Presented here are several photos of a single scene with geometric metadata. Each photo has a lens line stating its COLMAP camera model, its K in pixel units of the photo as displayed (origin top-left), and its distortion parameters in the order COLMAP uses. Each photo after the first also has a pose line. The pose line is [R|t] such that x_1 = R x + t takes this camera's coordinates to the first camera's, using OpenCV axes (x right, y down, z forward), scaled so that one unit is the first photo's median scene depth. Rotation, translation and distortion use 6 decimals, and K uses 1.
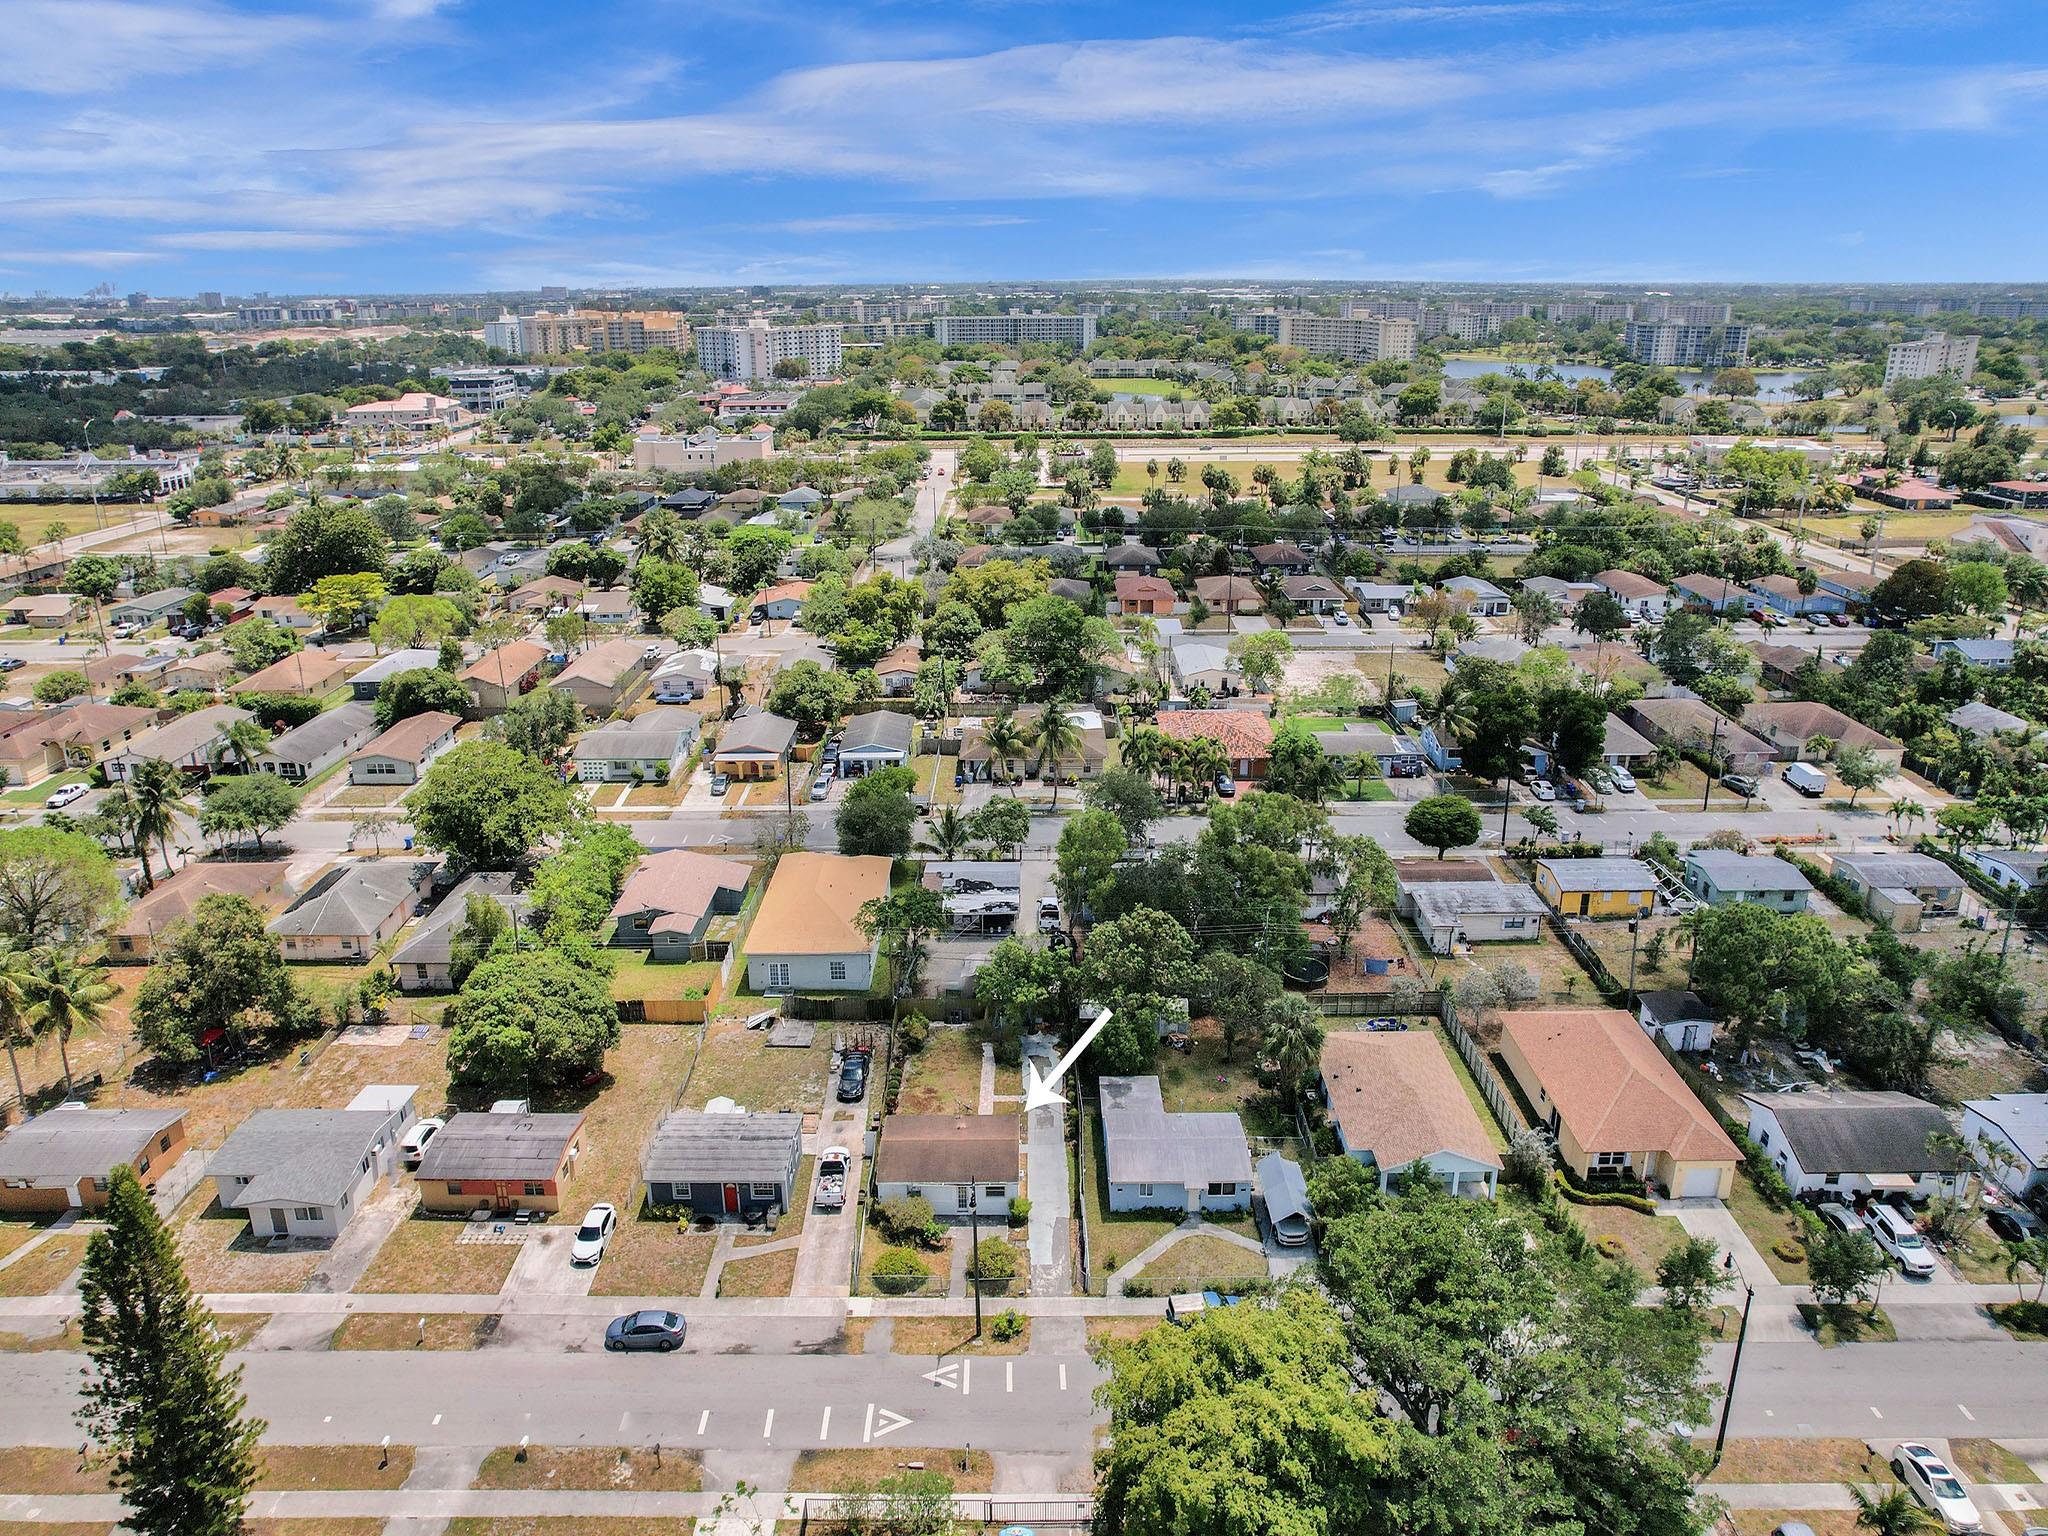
lens RADIAL K [[1251.0, 0, 1031.0], [0, 1251.0, 766.1], [0, 0, 1]] dist [-0.060252, 0.037009]
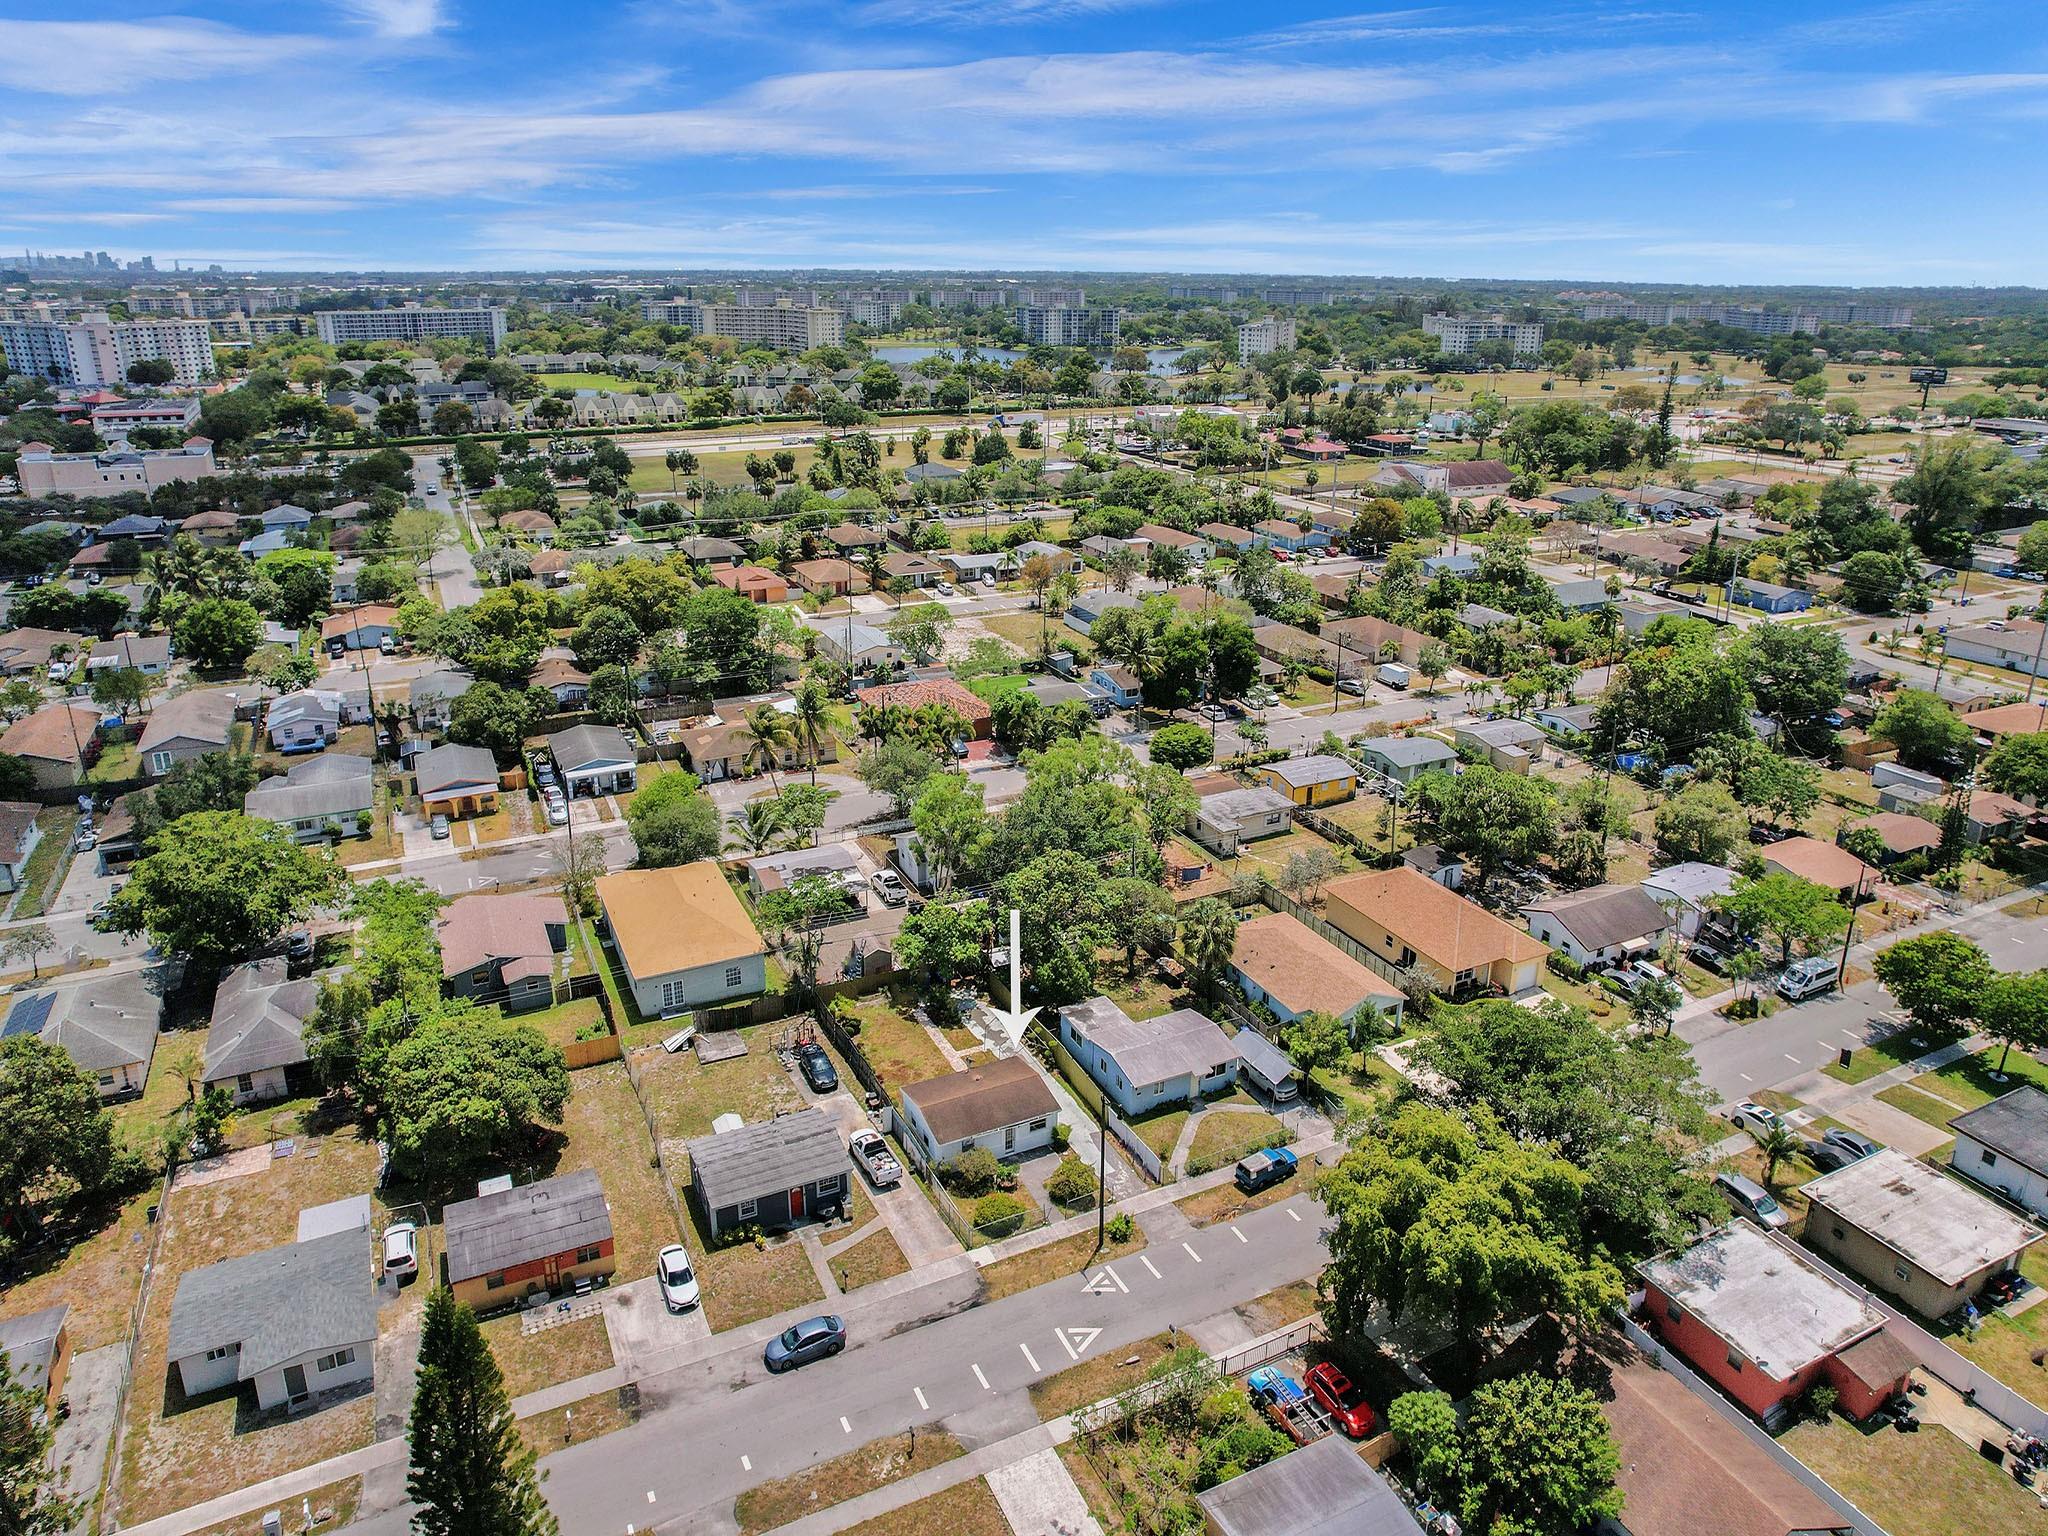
lens RADIAL K [[1251.0, 0, 1031.0], [0, 1251.0, 766.1], [0, 0, 1]] dist [-0.060252, 0.037009]
pose [[0.902520, -0.147645, 0.404548, -0.338916], [0.144563, 0.988752, 0.038348, -0.001381], [-0.405660, 0.023872, 0.913712, 0.020373]]
